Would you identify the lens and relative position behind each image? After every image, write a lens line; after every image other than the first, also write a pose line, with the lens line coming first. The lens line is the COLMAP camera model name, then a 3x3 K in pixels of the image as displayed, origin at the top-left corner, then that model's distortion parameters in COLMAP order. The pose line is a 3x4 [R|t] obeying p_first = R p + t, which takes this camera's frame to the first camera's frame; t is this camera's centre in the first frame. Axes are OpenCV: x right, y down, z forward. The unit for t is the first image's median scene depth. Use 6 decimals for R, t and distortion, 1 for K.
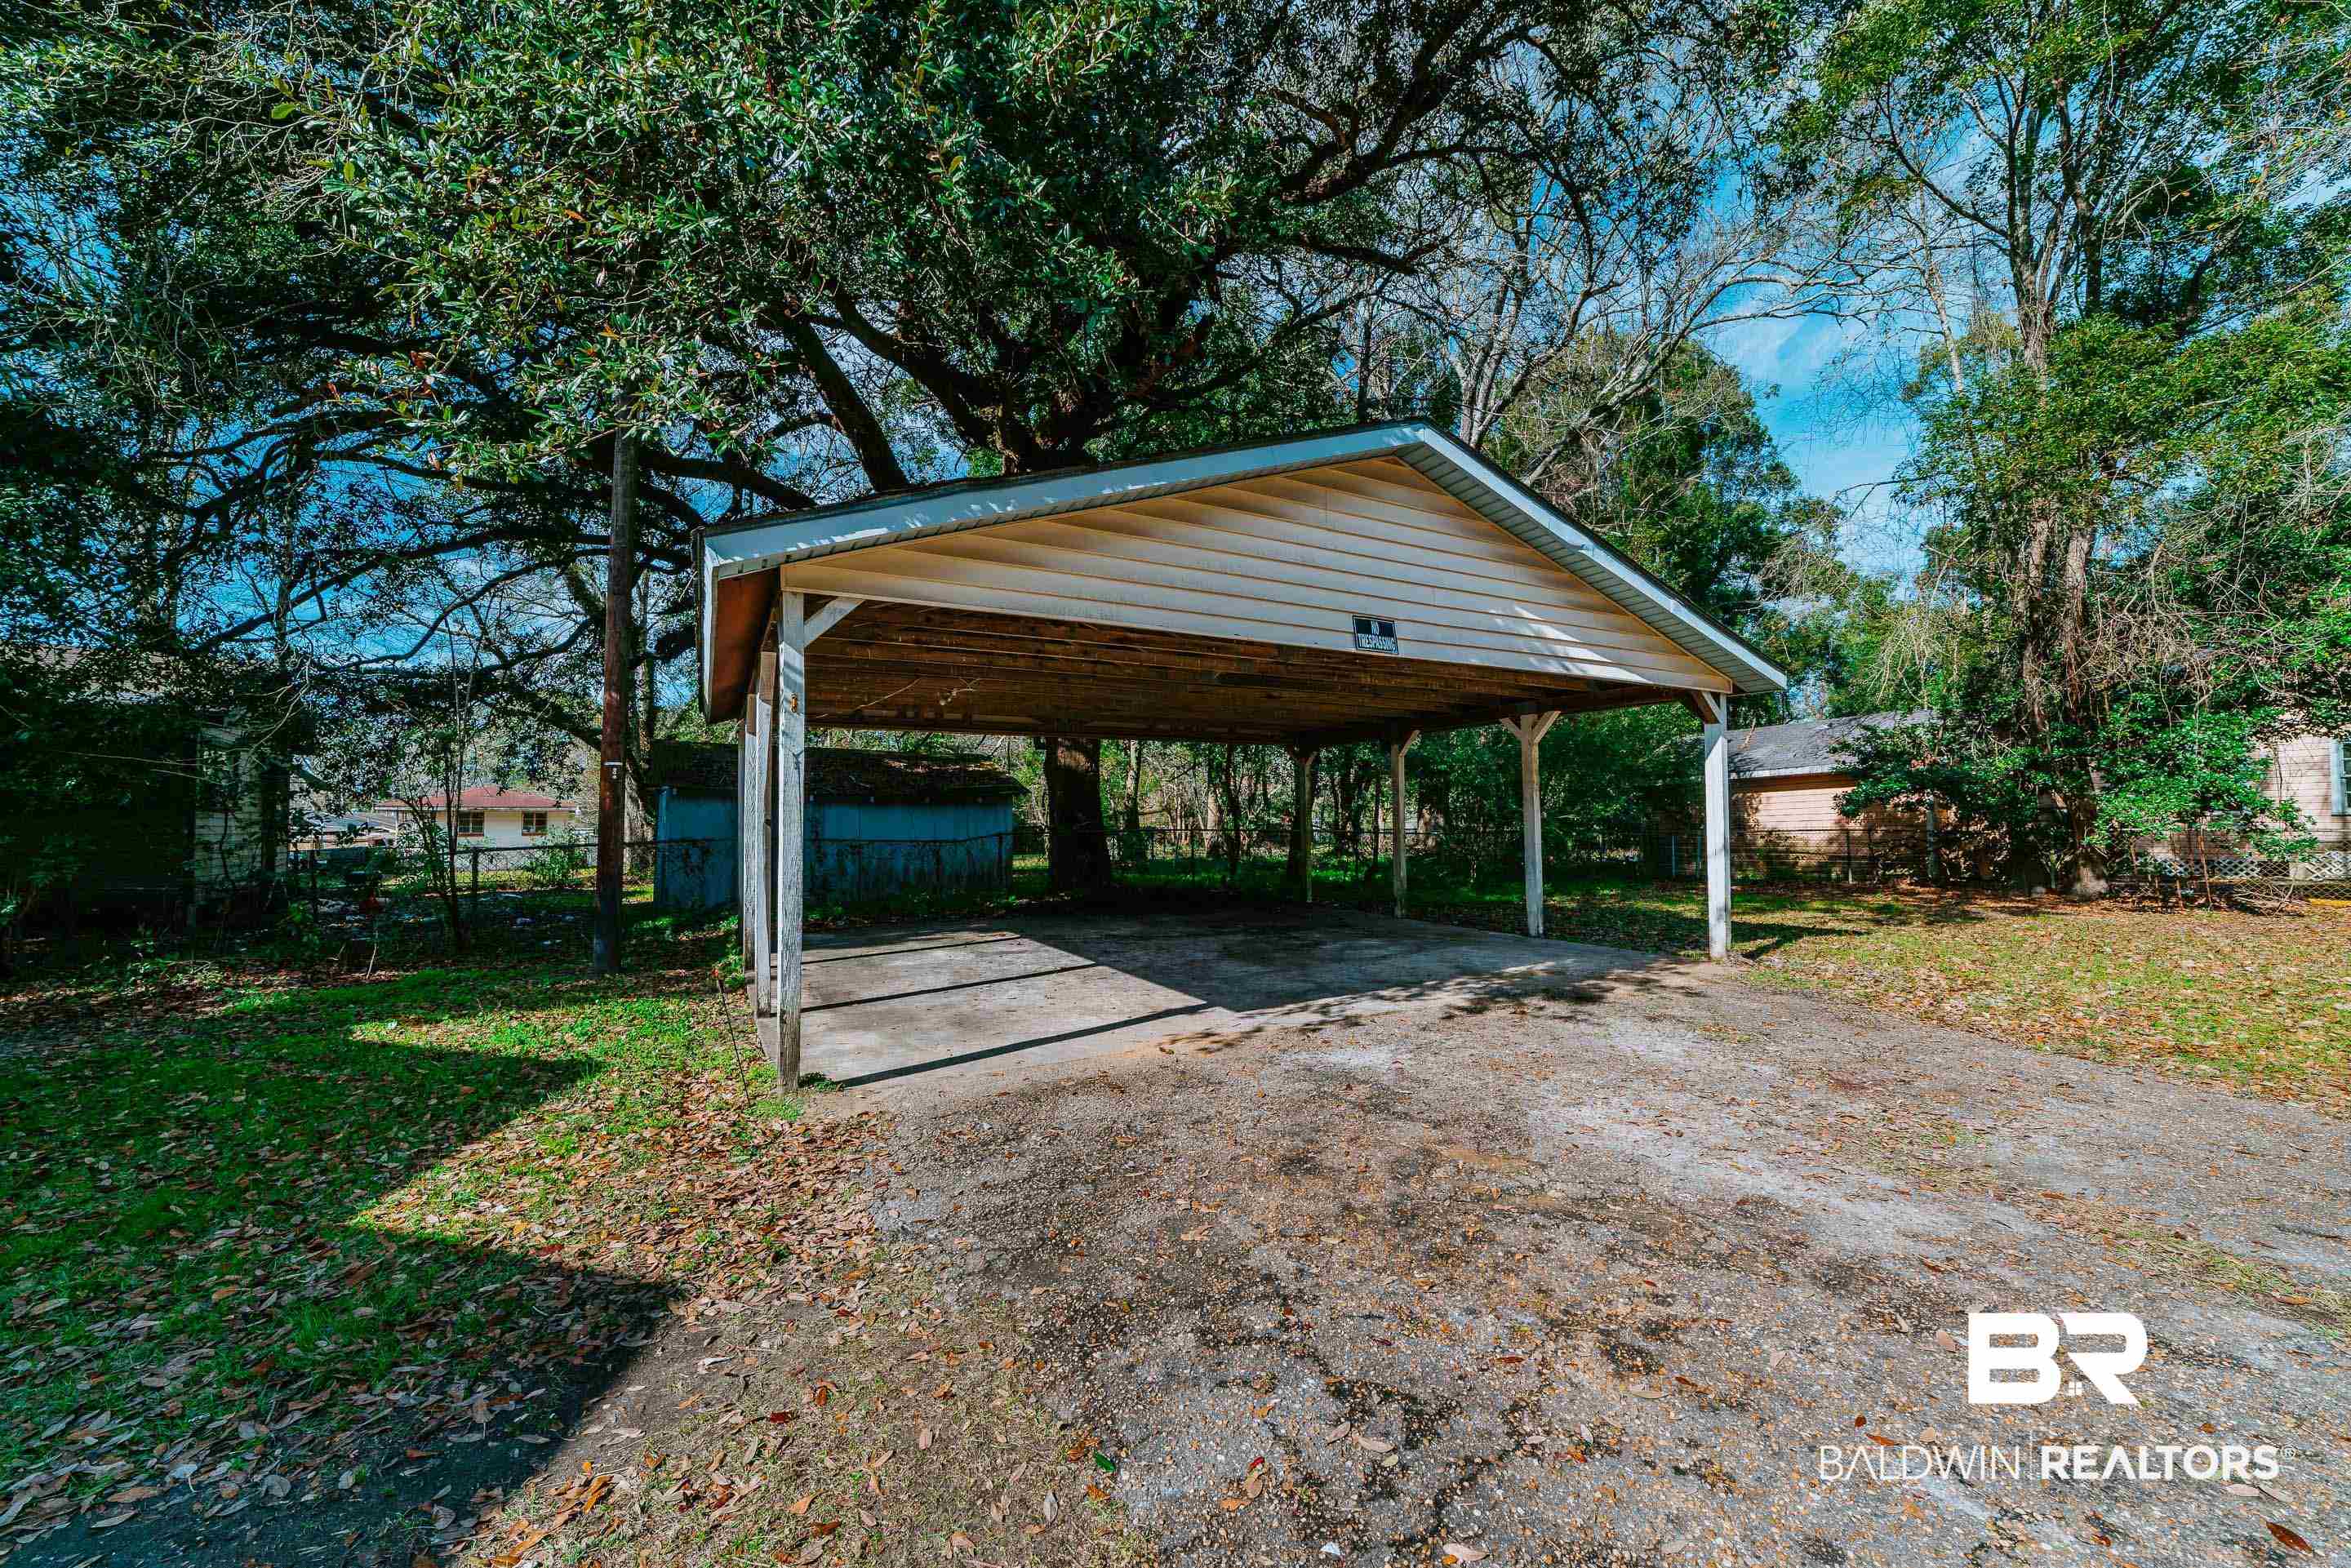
lens RADIAL K [[897.1, 0, 1183.5], [0, 897.1, 791.0], [0, 0, 1]] dist [-0.024523, 0.010041]
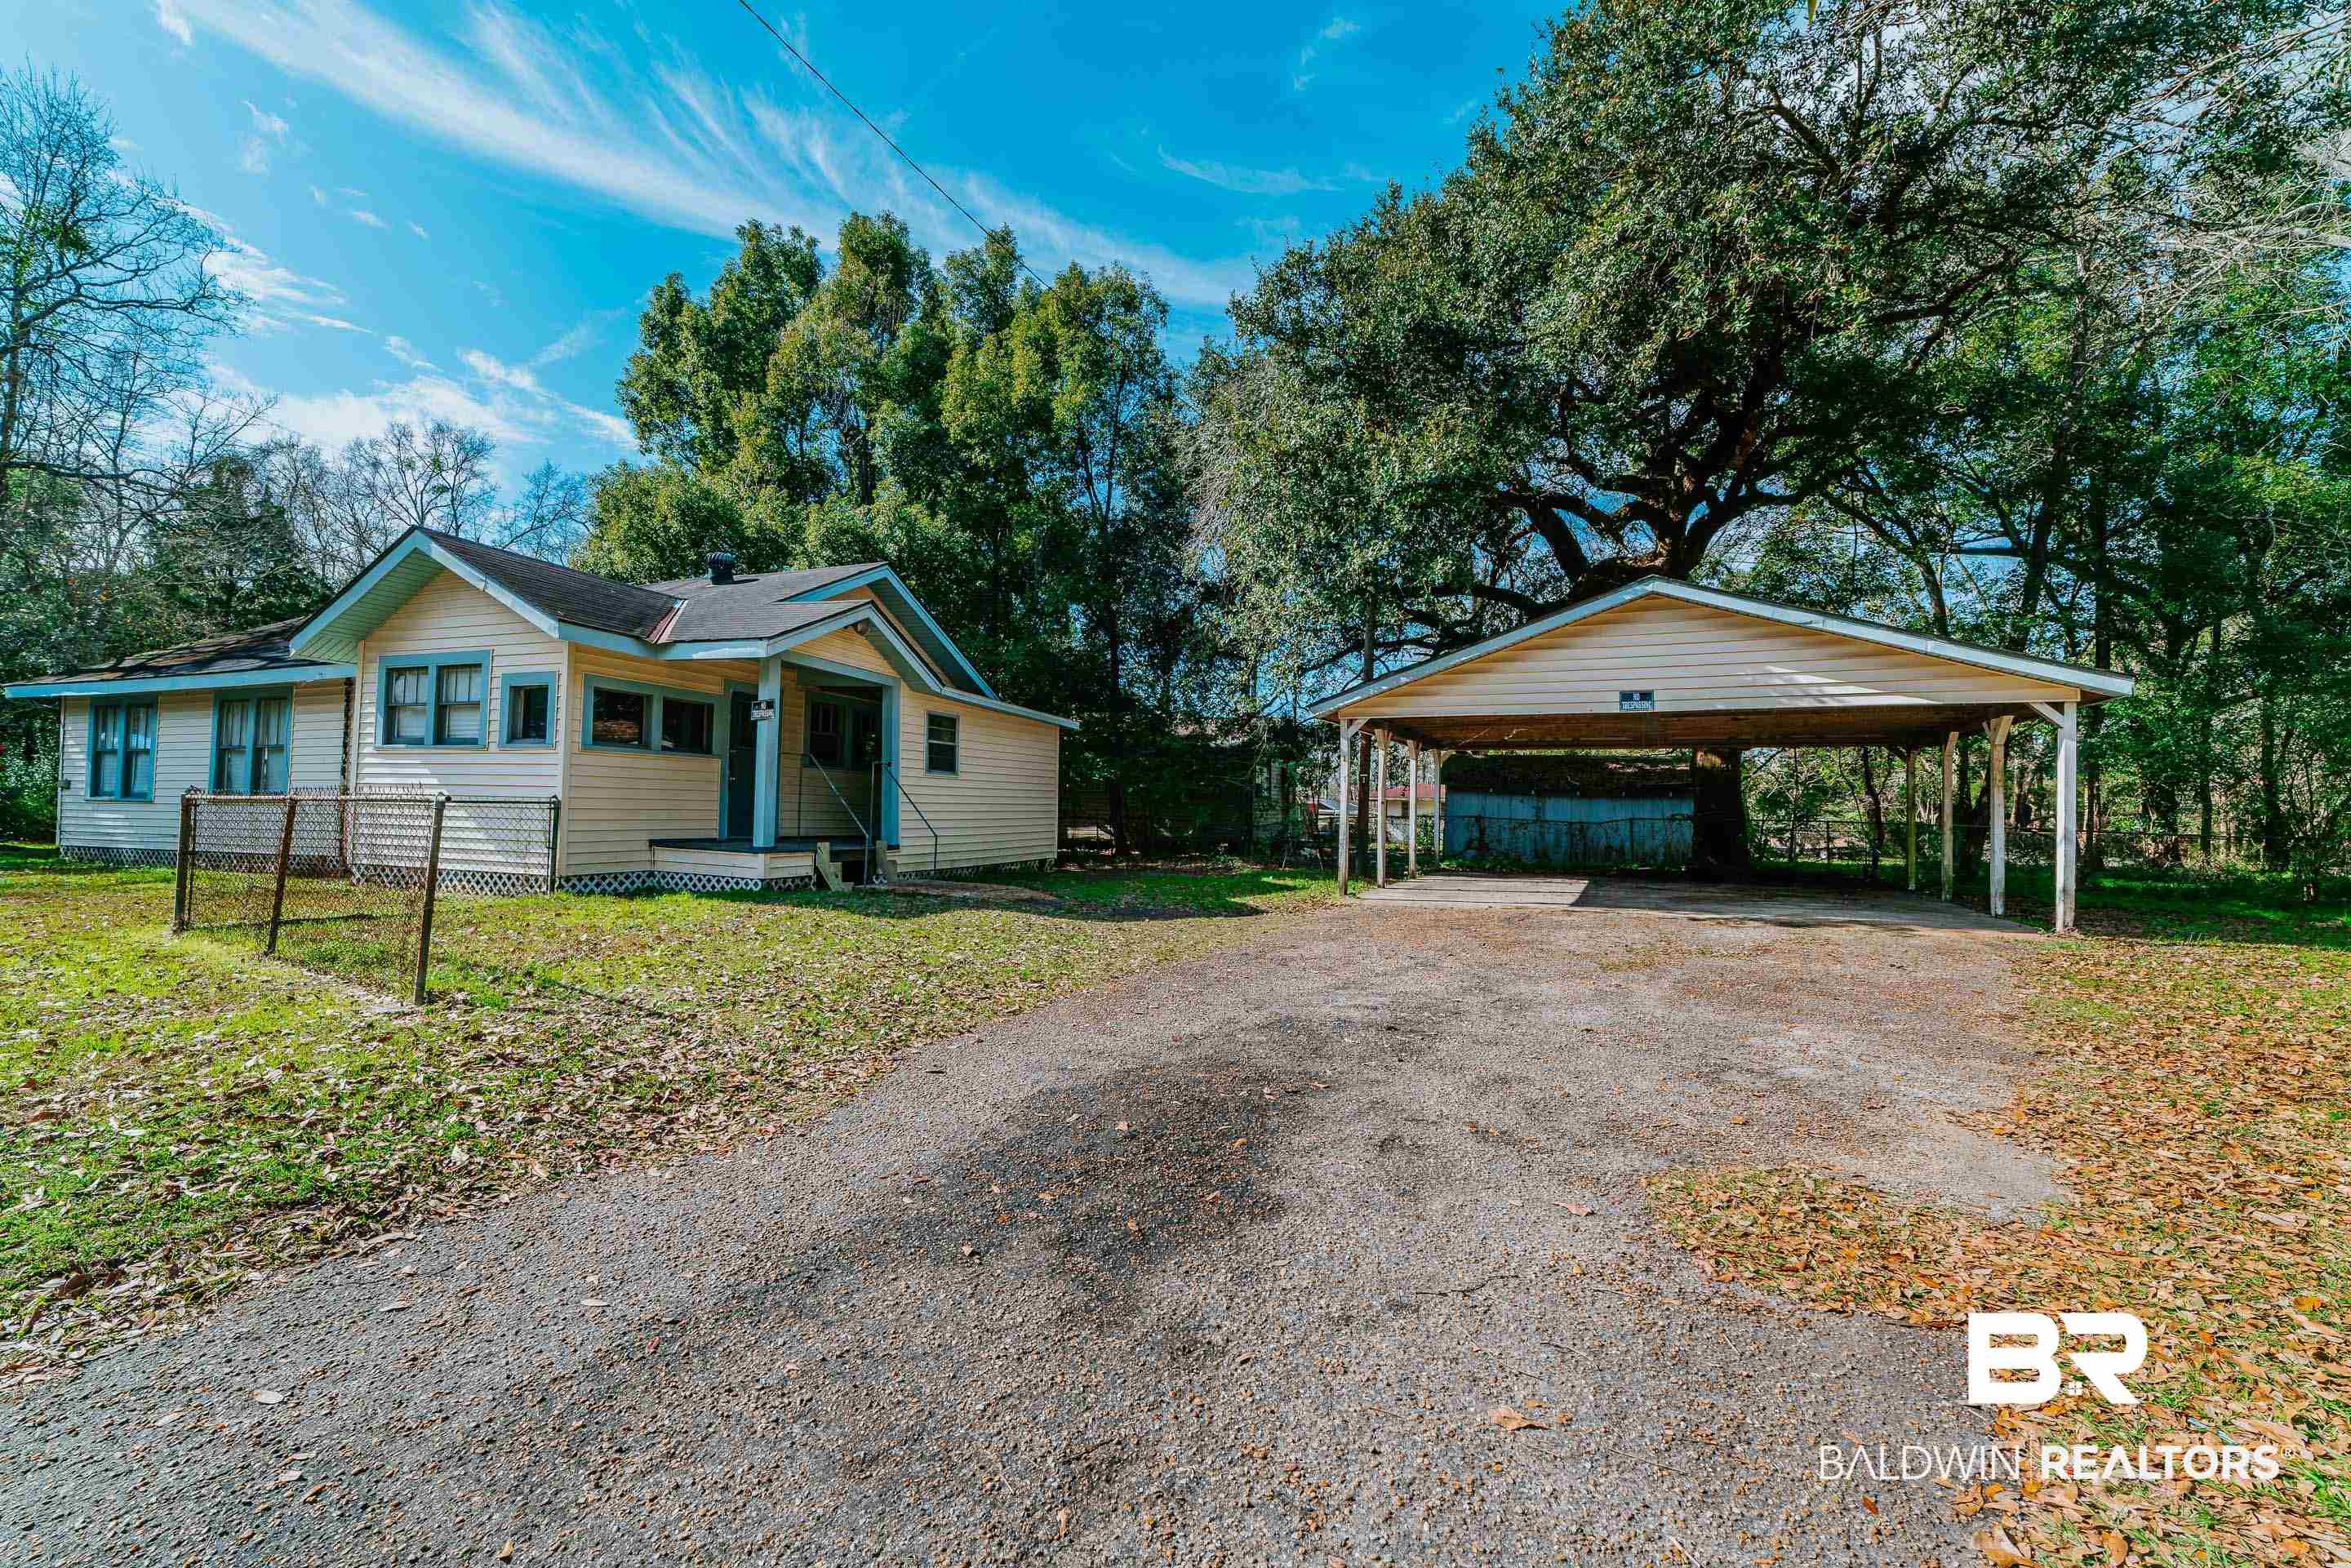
lens RADIAL K [[919.6, 0, 1179.7], [0, 919.6, 788.7], [0, 0, 1]] dist [-0.025134, 0.011269]
pose [[0.572561, 0.002923, -0.819857, 0.646672], [-0.002534, 0.999995, 0.001795, 0.000091], [0.819858, 0.001050, 0.572566, -0.430668]]
